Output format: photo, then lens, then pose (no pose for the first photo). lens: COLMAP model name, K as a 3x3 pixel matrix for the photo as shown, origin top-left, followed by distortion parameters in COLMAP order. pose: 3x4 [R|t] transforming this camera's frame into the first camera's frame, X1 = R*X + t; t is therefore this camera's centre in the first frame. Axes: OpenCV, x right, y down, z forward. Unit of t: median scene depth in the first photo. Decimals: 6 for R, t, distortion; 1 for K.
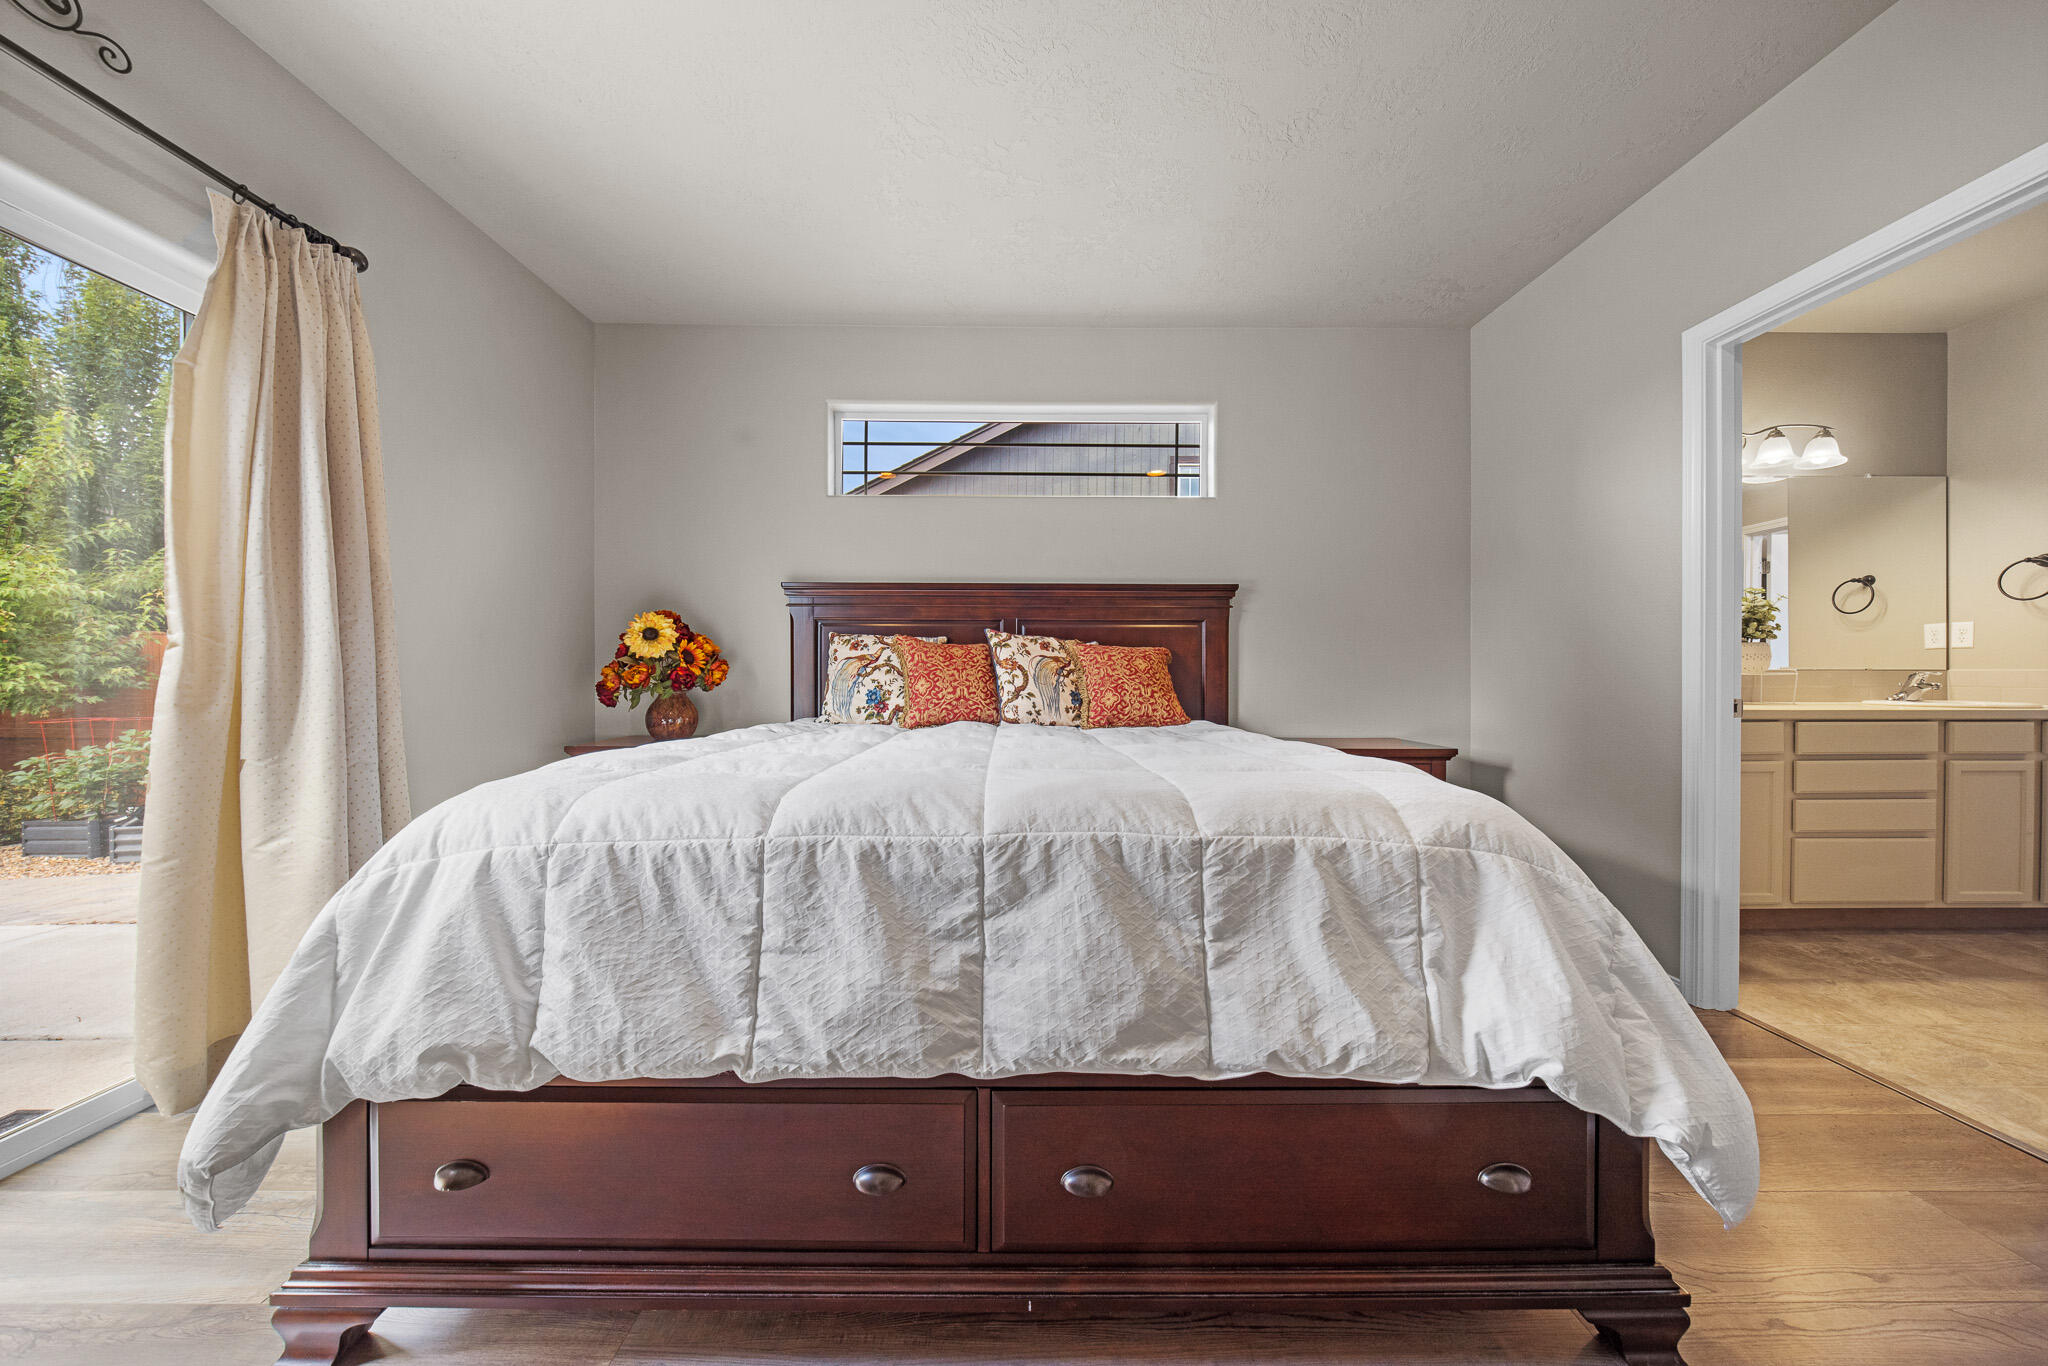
lens RADIAL K [[695.4, 0, 1014.4], [0, 695.4, 664.7], [0, 0, 1]] dist [-0.000895, -0.000281]
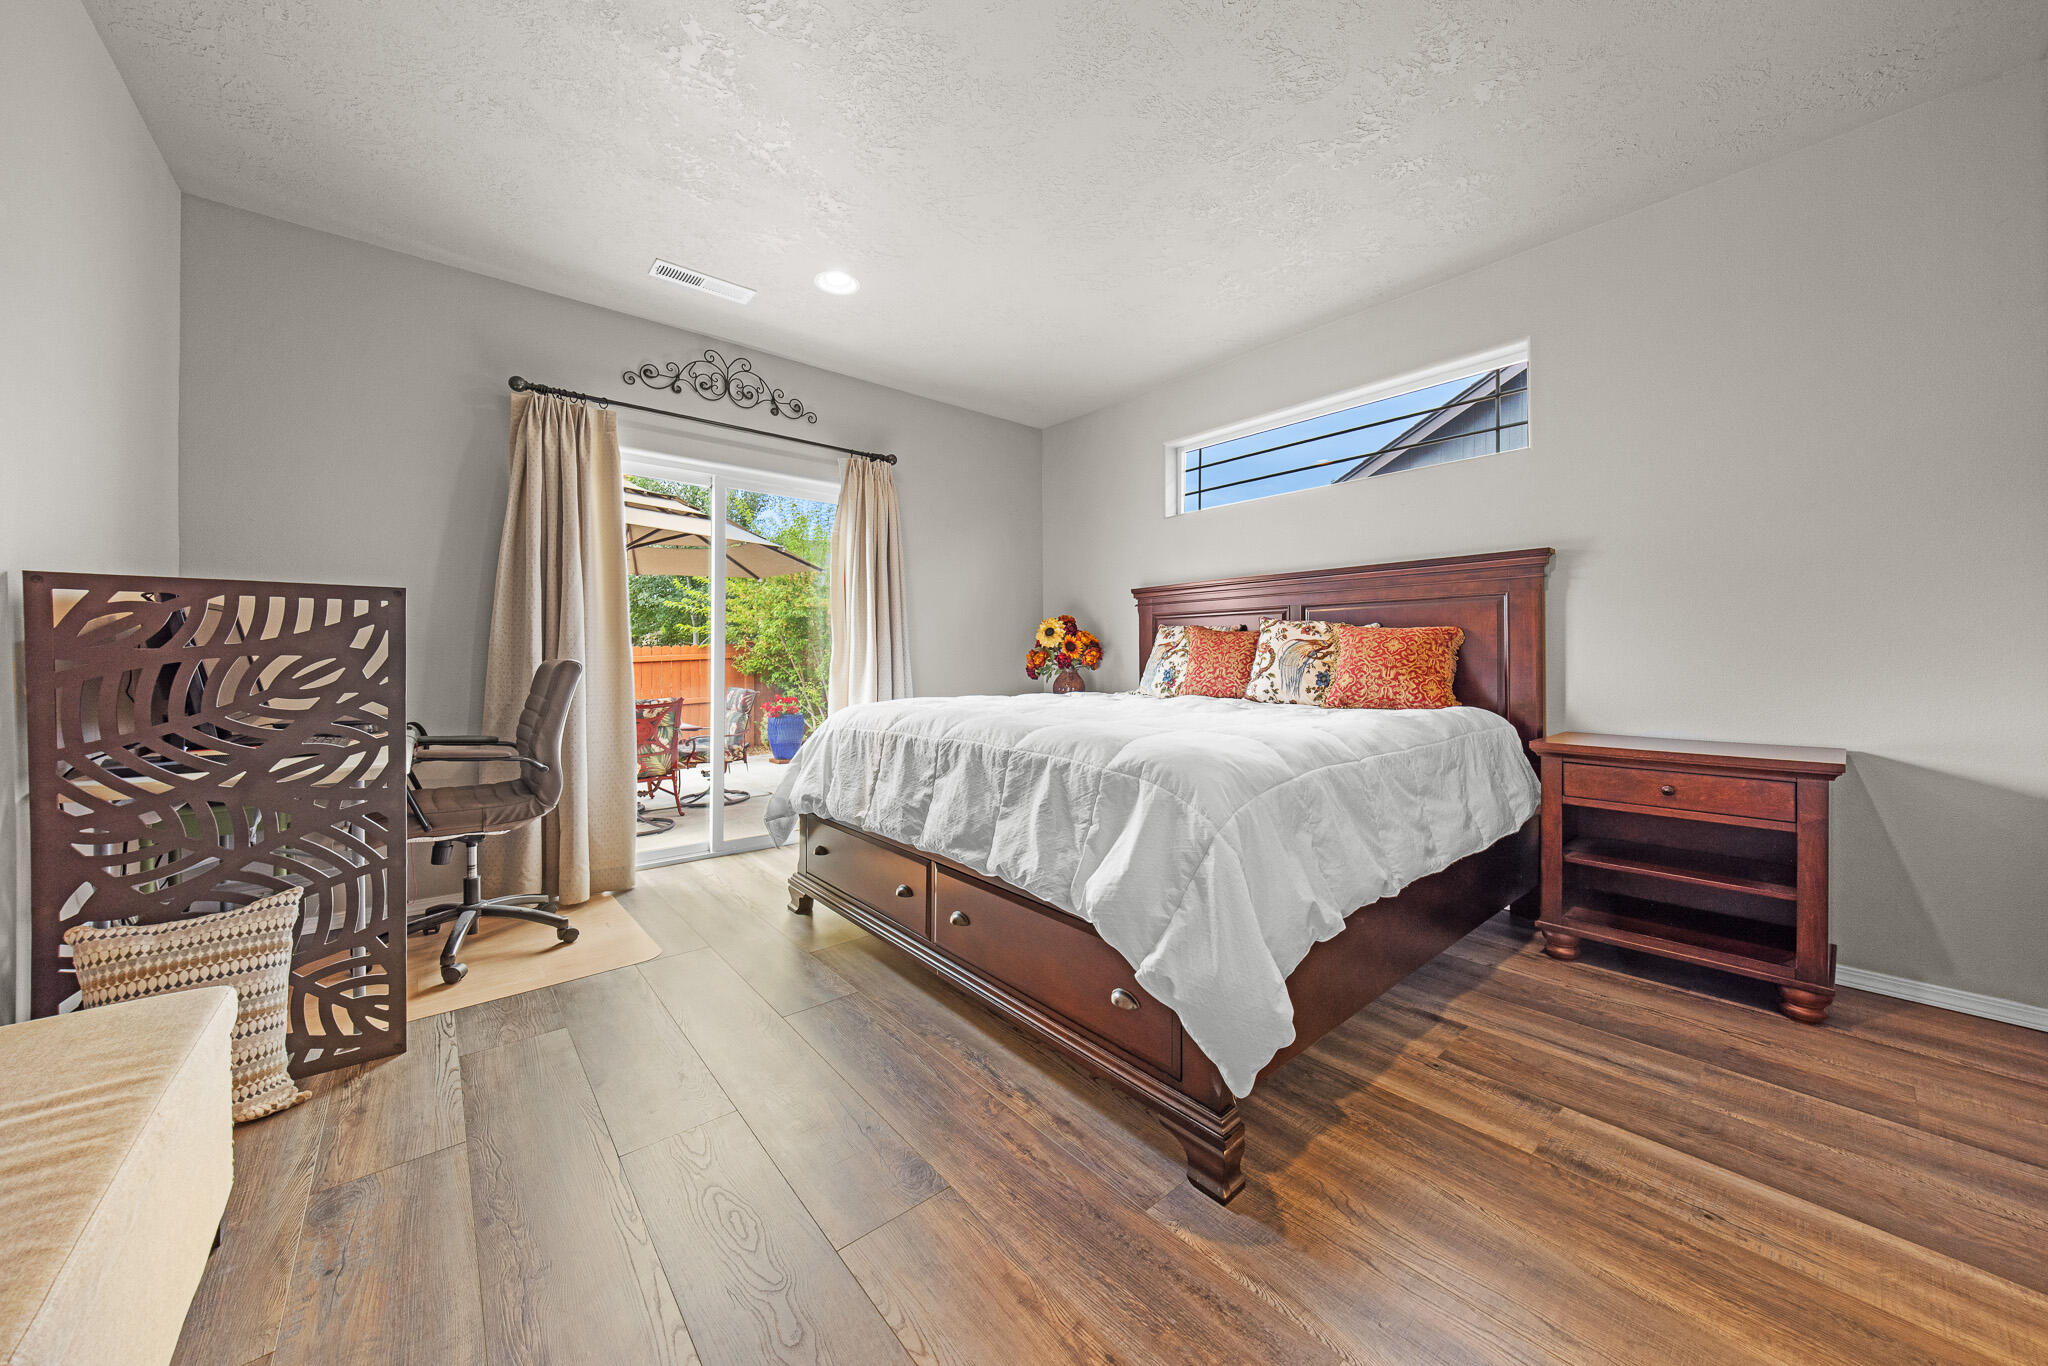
lens RADIAL K [[695.4, 0, 1014.4], [0, 695.4, 664.7], [0, 0, 1]] dist [-0.000895, -0.000281]
pose [[0.640457, 0.002601, -0.767989, 0.616033], [0.013594, 0.999799, 0.014723, 0.004263], [0.767873, -0.019869, 0.640293, -0.038472]]
